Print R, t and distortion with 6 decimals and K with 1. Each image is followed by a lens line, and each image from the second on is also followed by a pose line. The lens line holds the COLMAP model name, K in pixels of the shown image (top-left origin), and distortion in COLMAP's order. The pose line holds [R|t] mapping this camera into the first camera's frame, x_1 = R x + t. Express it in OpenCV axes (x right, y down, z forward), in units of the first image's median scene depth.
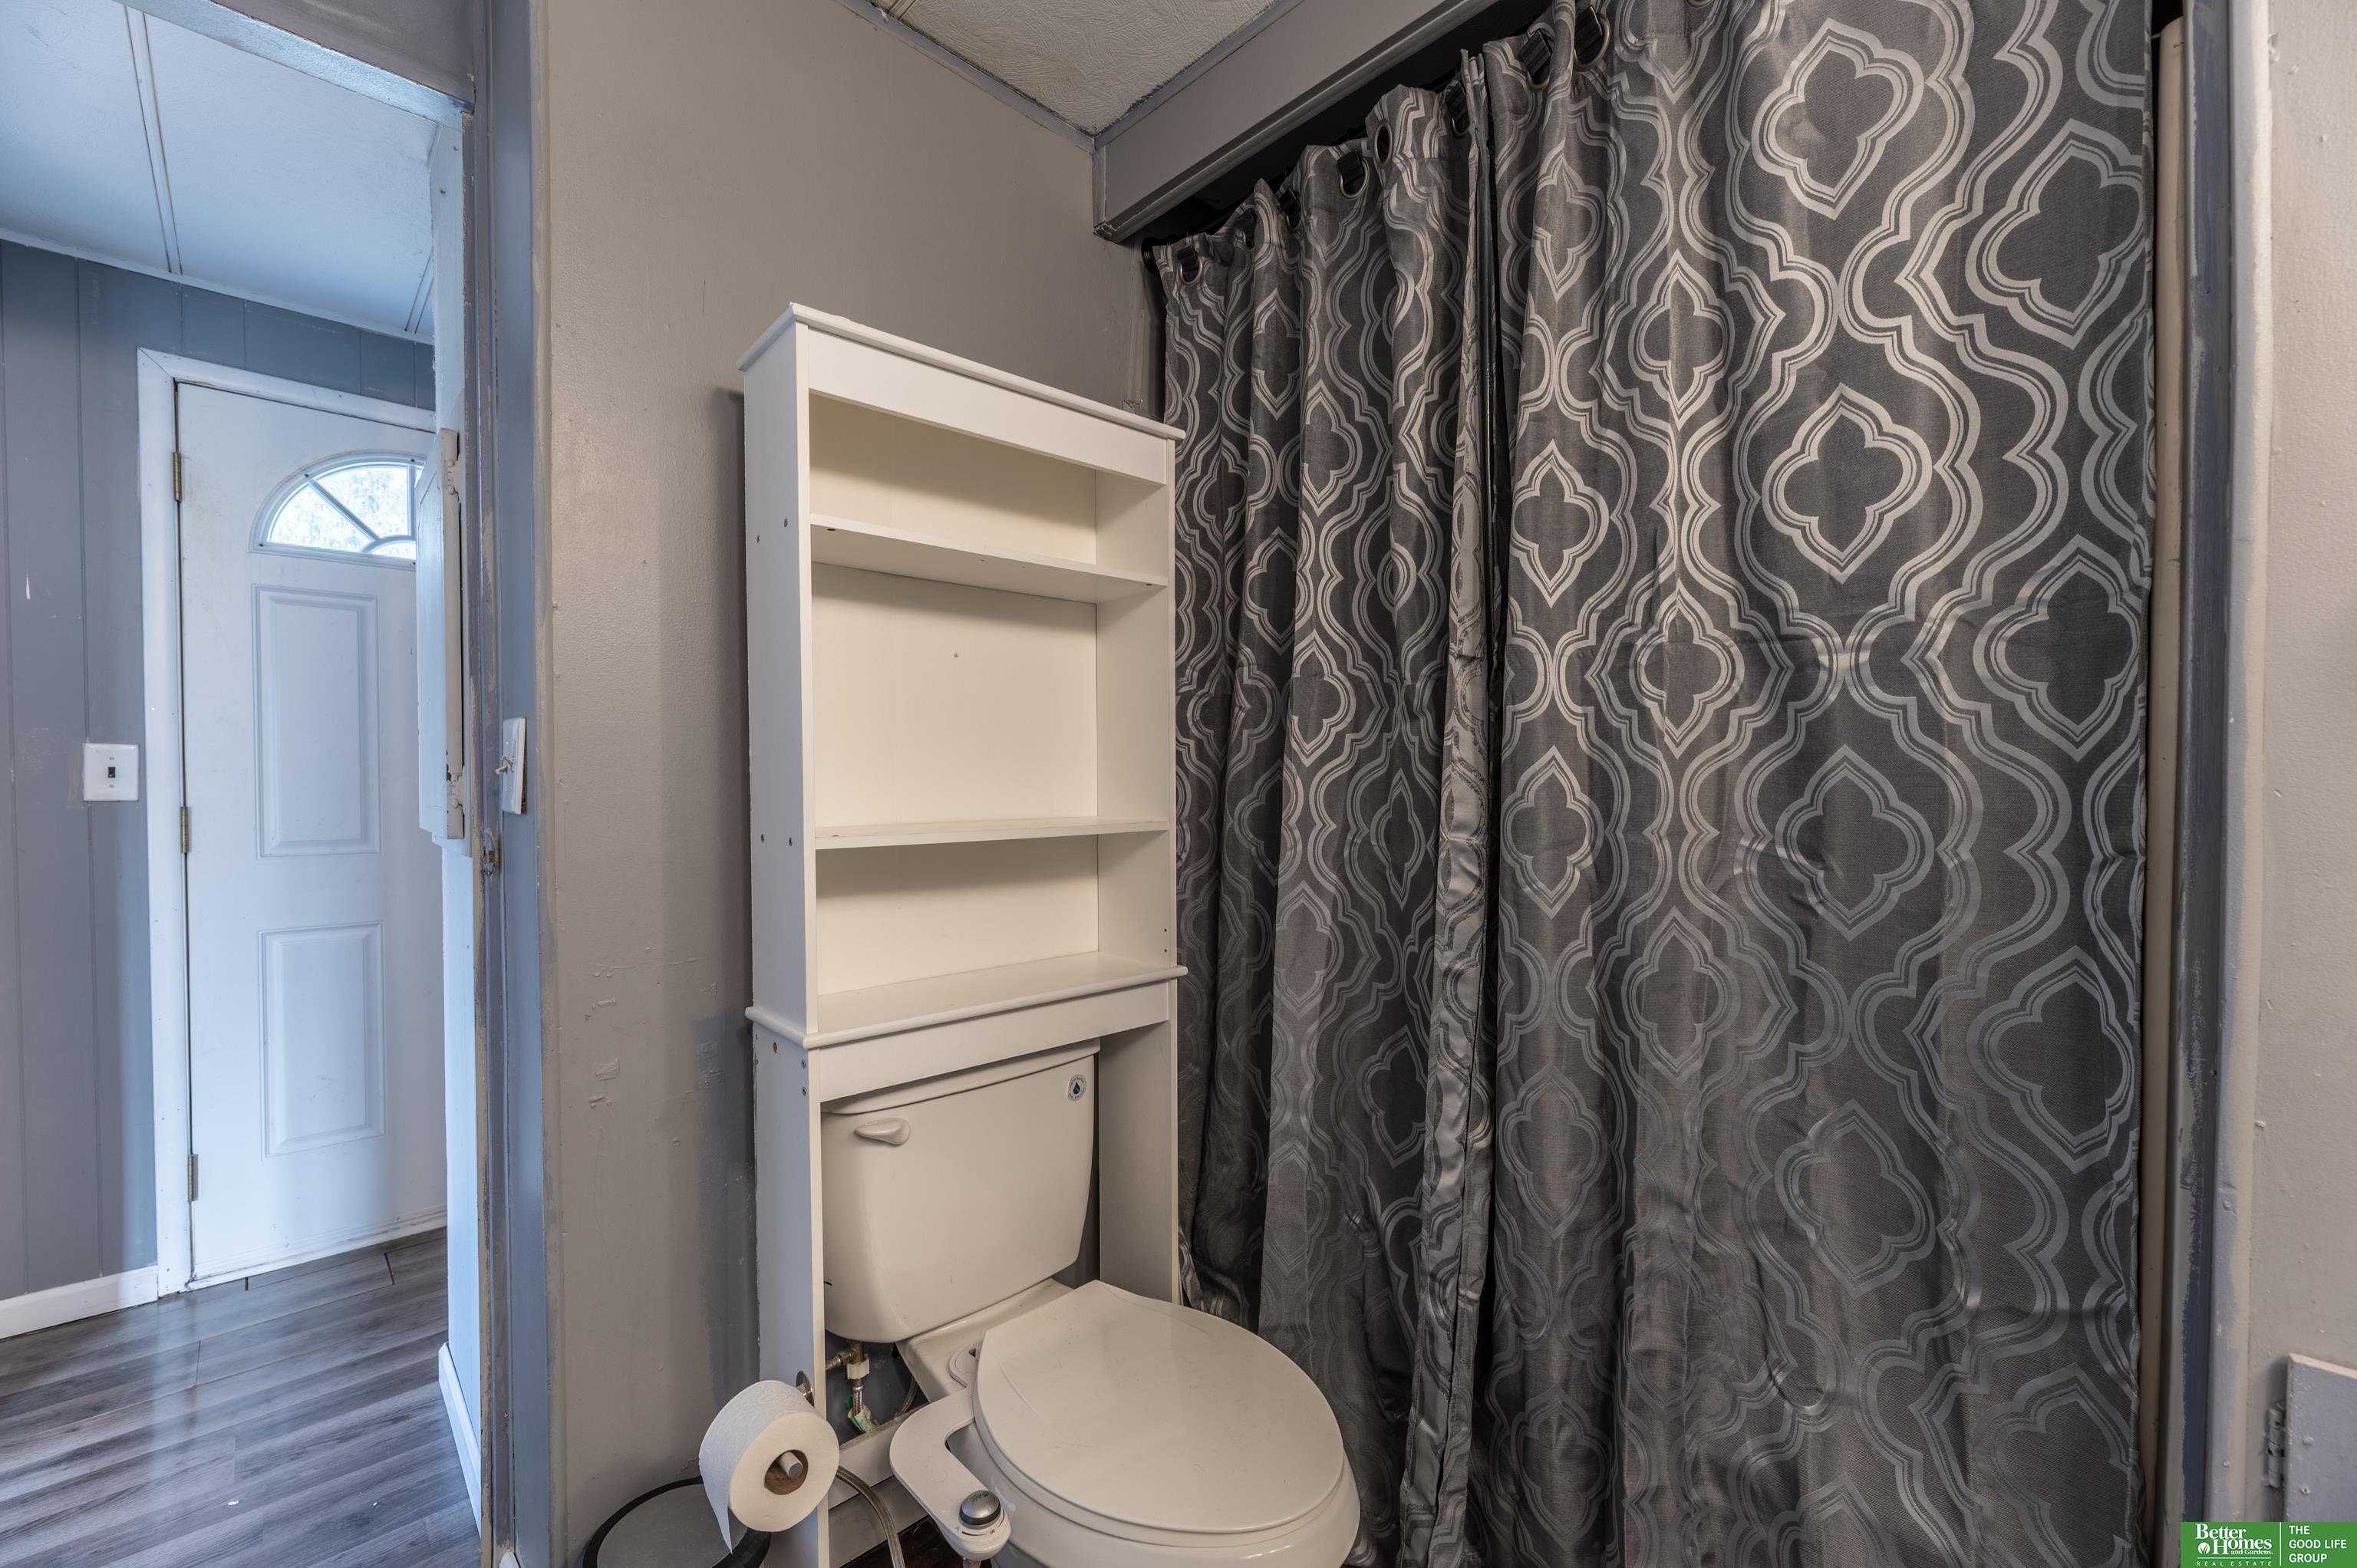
lens RADIAL K [[941.1, 0, 1176.6], [0, 941.1, 784.9], [0, 0, 1]] dist [0.001217, 0.000224]
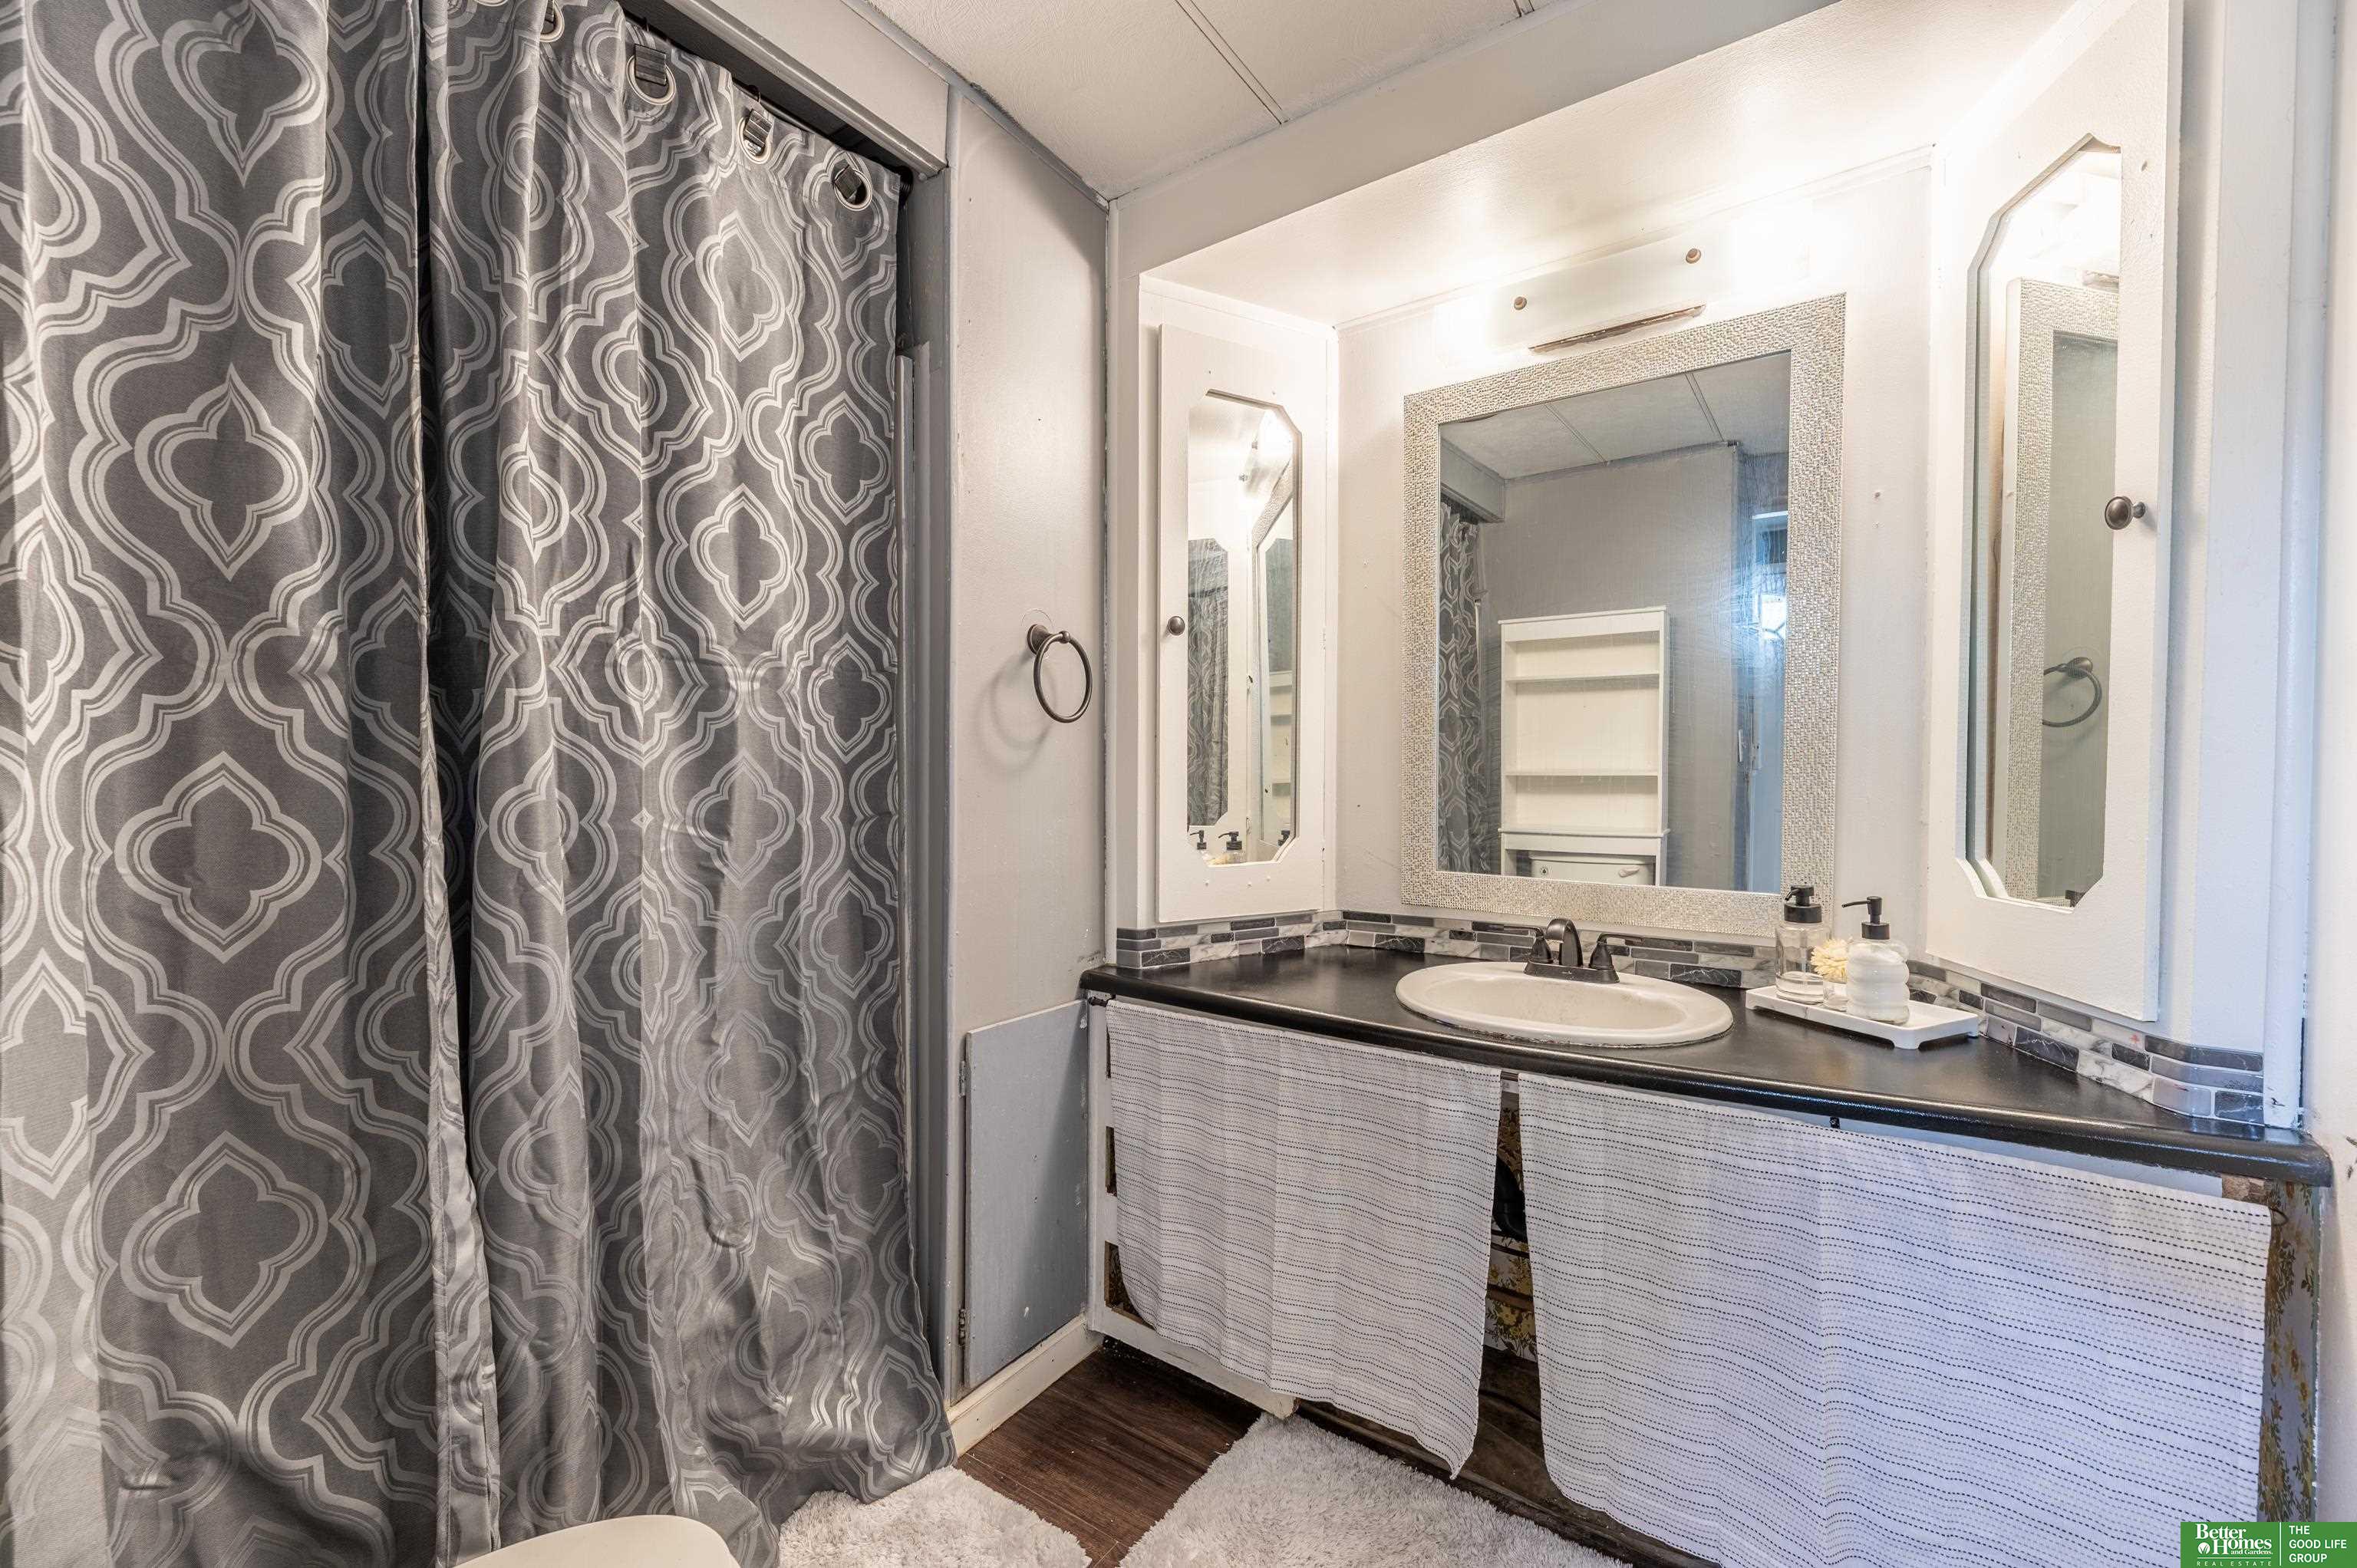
lens RADIAL K [[941.1, 0, 1178.6], [0, 941.1, 793.8], [0, 0, 1]] dist [0.001217, 0.000224]
pose [[-0.174402, -0.006080, 0.984656, -0.723966], [0.013727, 0.999869, 0.008605, 0.020790], [-0.984579, 0.015017, -0.174296, 0.593366]]
